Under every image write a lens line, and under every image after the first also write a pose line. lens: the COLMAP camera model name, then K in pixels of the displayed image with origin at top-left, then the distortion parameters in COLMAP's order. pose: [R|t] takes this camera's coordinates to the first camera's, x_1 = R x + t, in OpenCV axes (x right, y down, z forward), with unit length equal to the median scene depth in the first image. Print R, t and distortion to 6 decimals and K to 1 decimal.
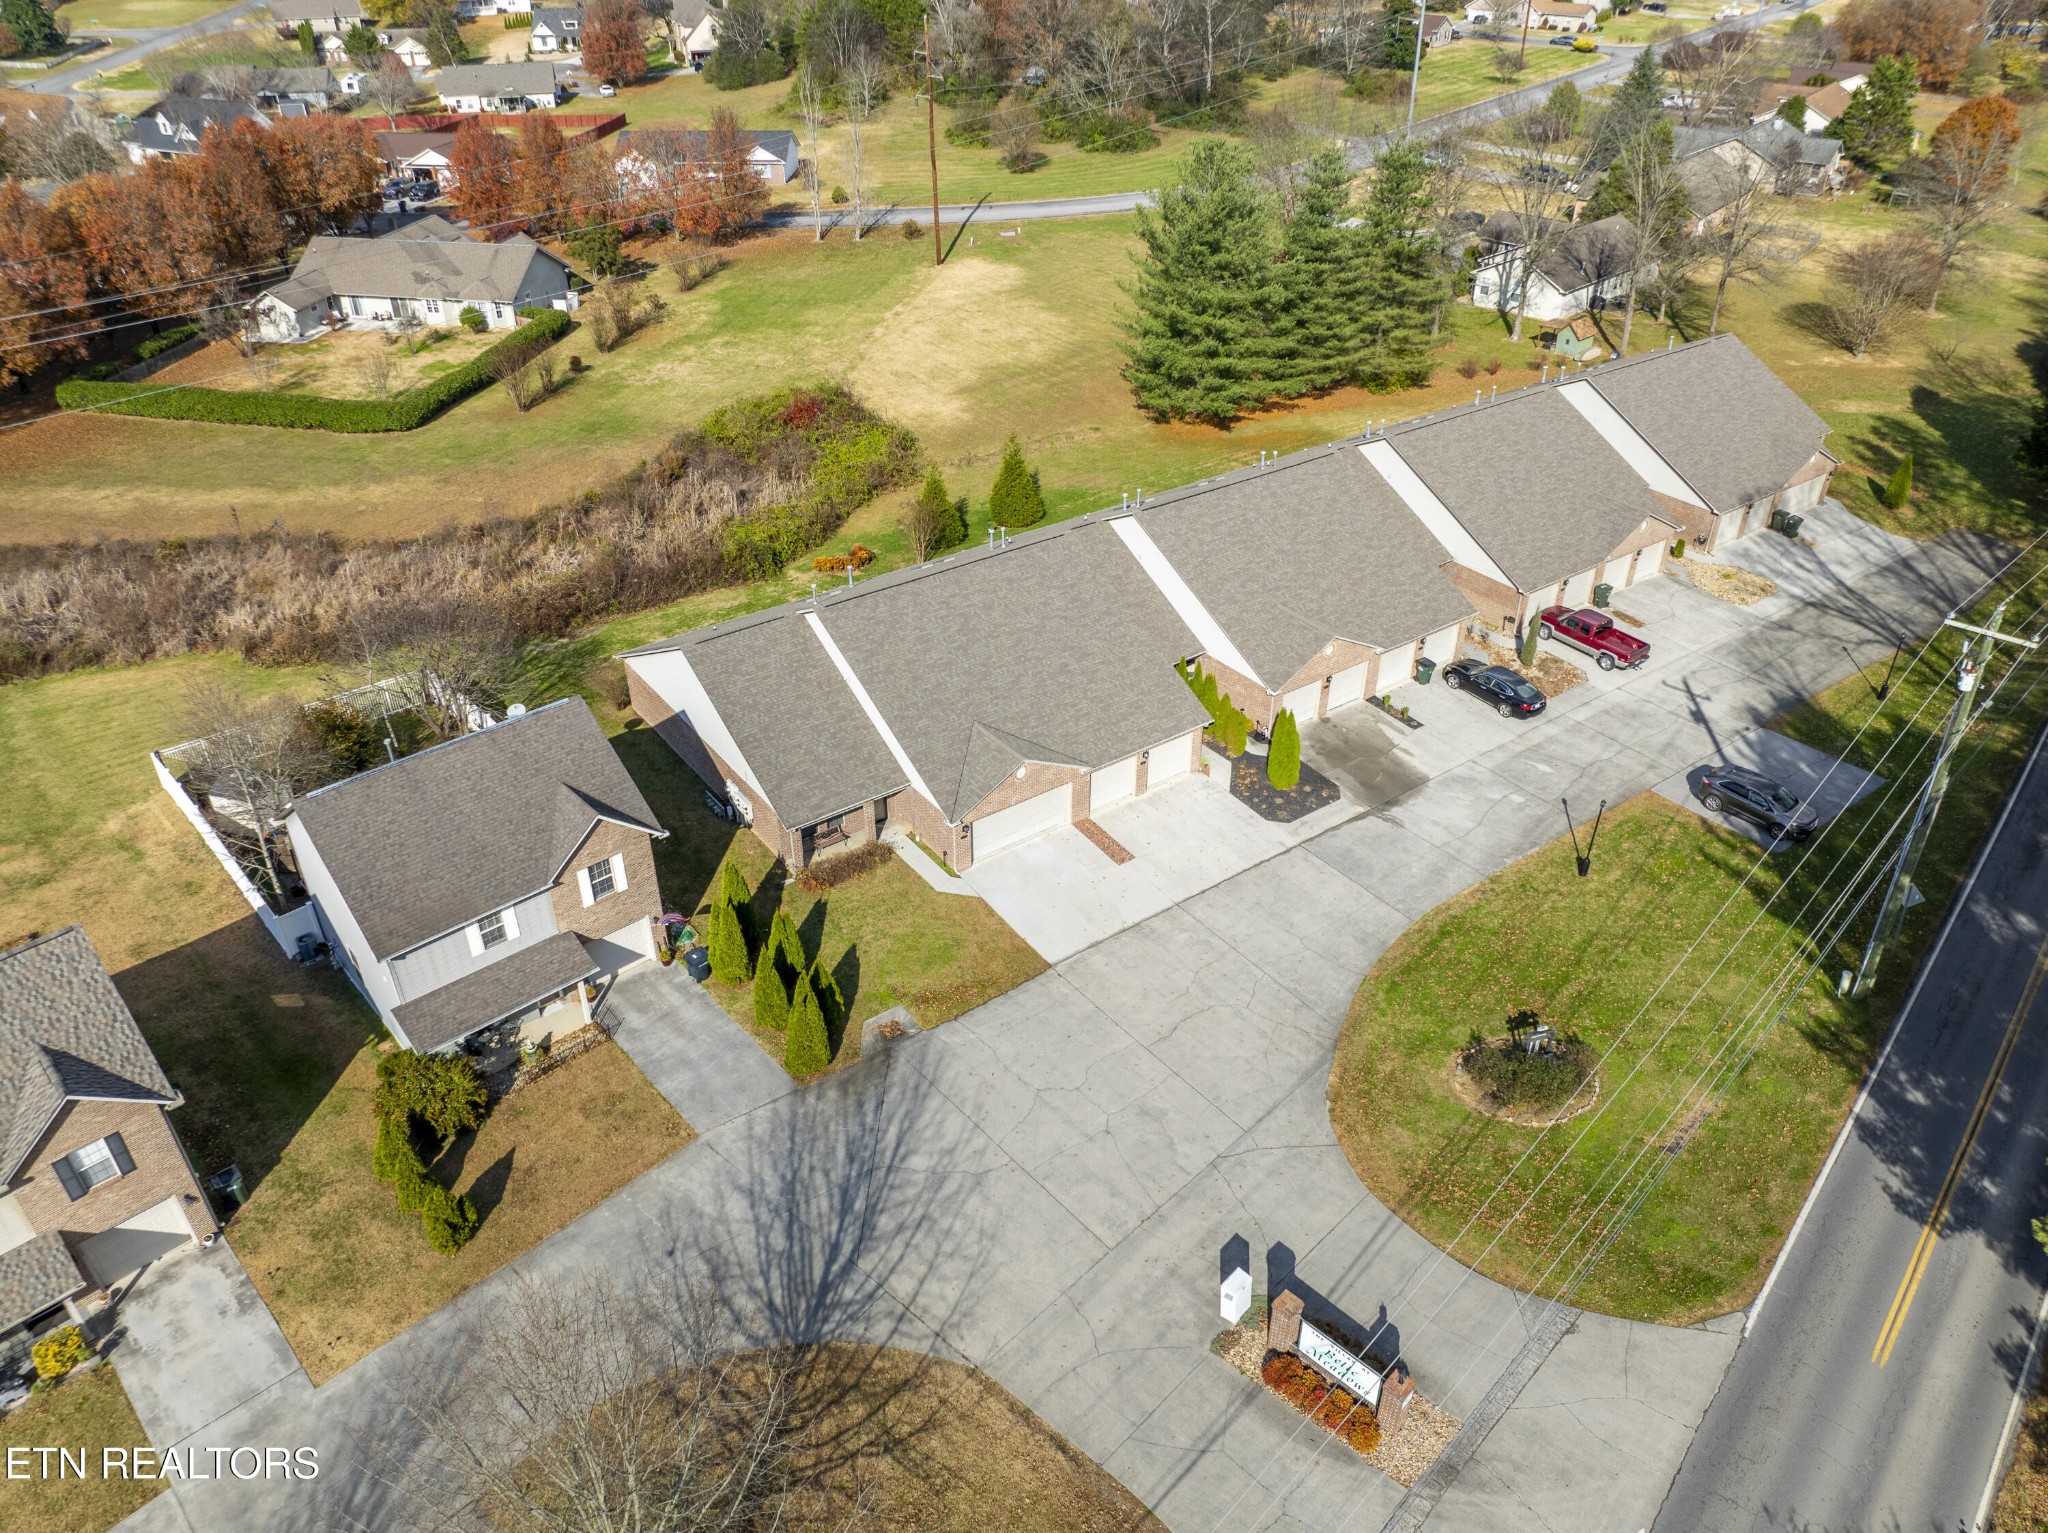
lens RADIAL K [[1452.3, 0, 1027.4], [0, 1452.3, 767.4], [0, 0, 1]] dist [-0.047044, 0.016160]
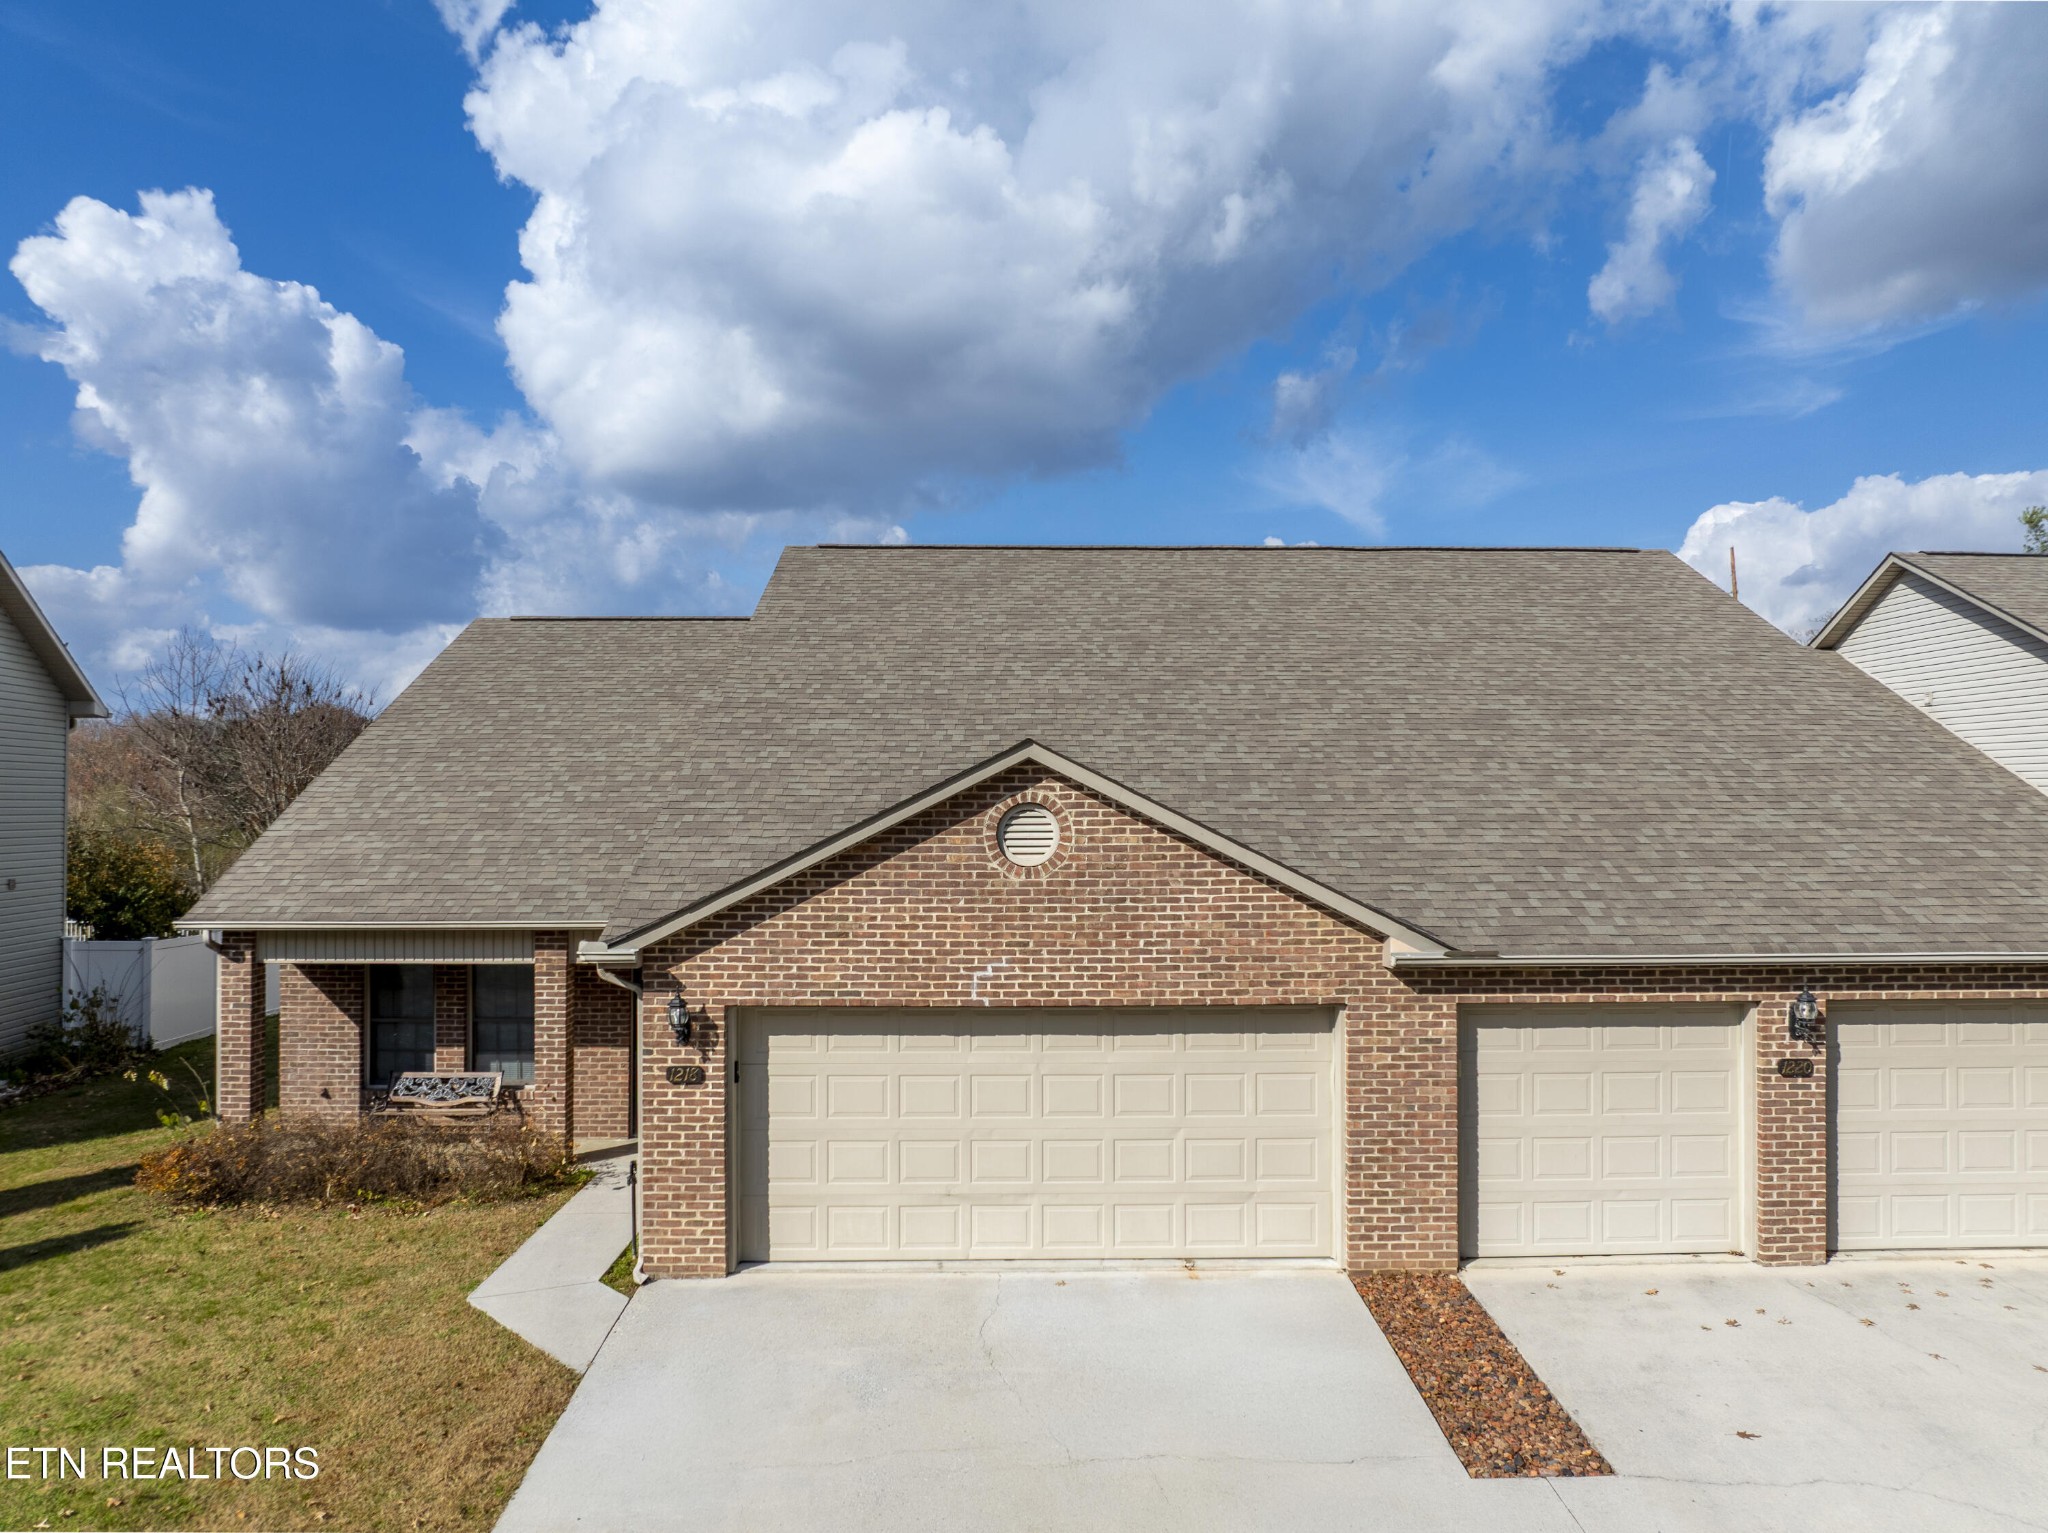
lens RADIAL K [[1452.3, 0, 1027.9], [0, 1452.3, 749.7], [0, 0, 1]] dist [-0.047044, 0.016160]
pose [[0.821433, -0.024421, -0.569782, 0.104341], [-0.310232, 0.819197, -0.482360, 0.085667], [0.478543, 0.572991, 0.665340, 0.786019]]
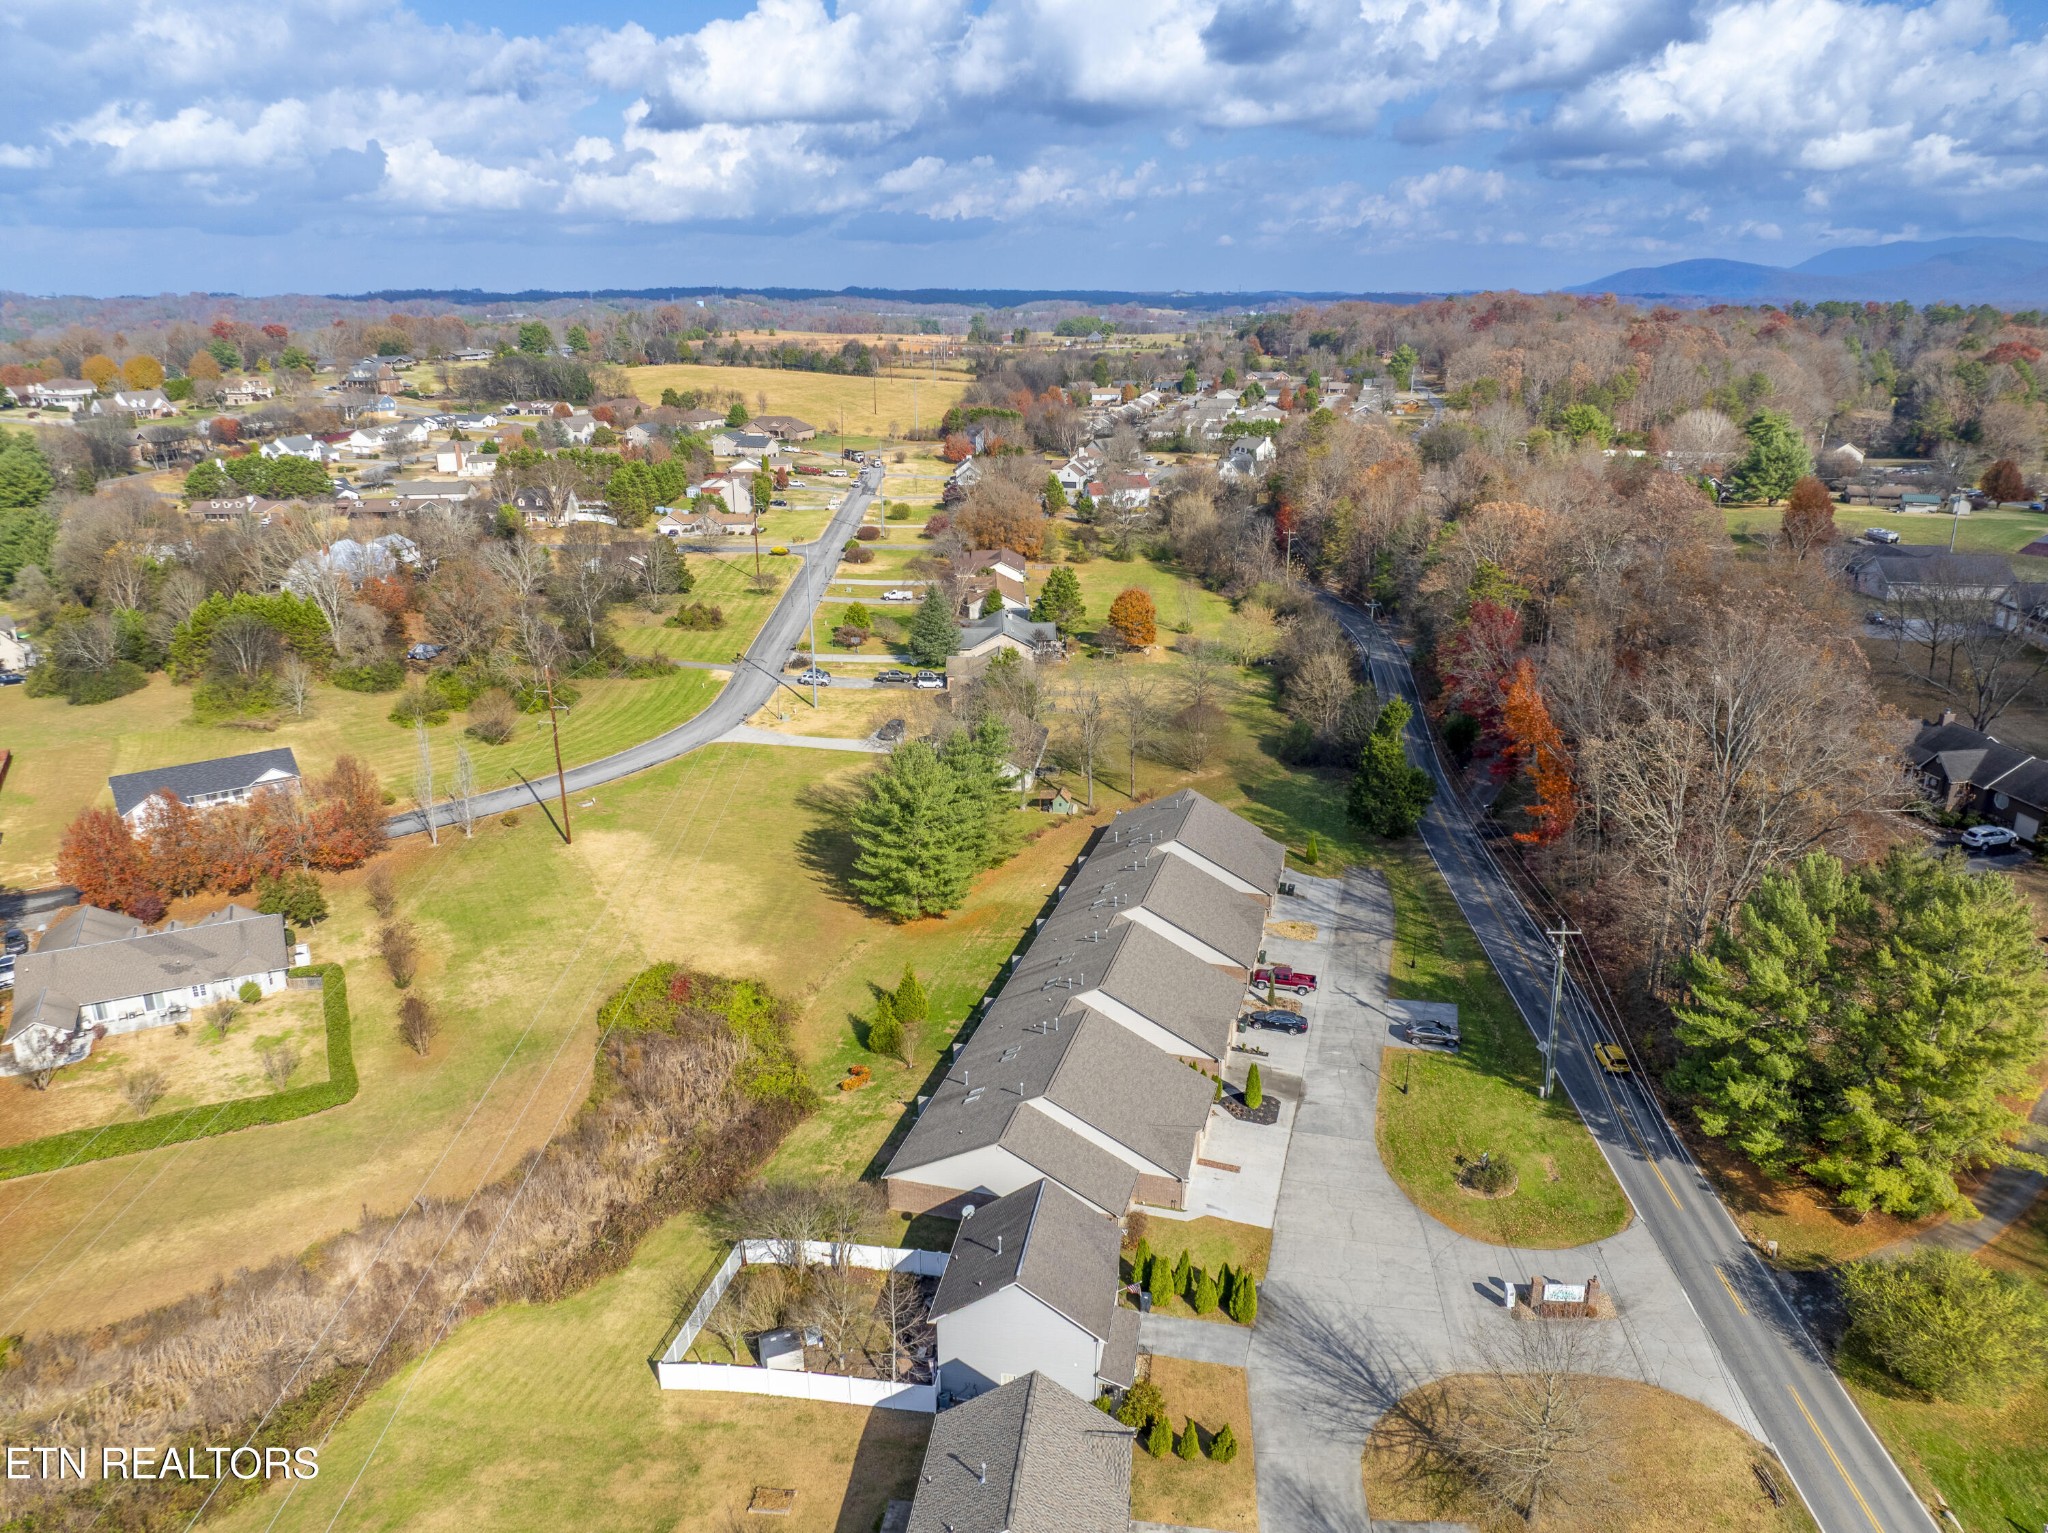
lens RADIAL K [[1452.3, 0, 1029.7], [0, 1452.3, 776.2], [0, 0, 1]] dist [-0.047044, 0.016160]
pose [[0.784447, -0.201051, 0.586703, -1.033985], [0.342524, 0.929081, -0.139592, -0.217325], [-0.517030, 0.310463, 0.797680, -0.432896]]
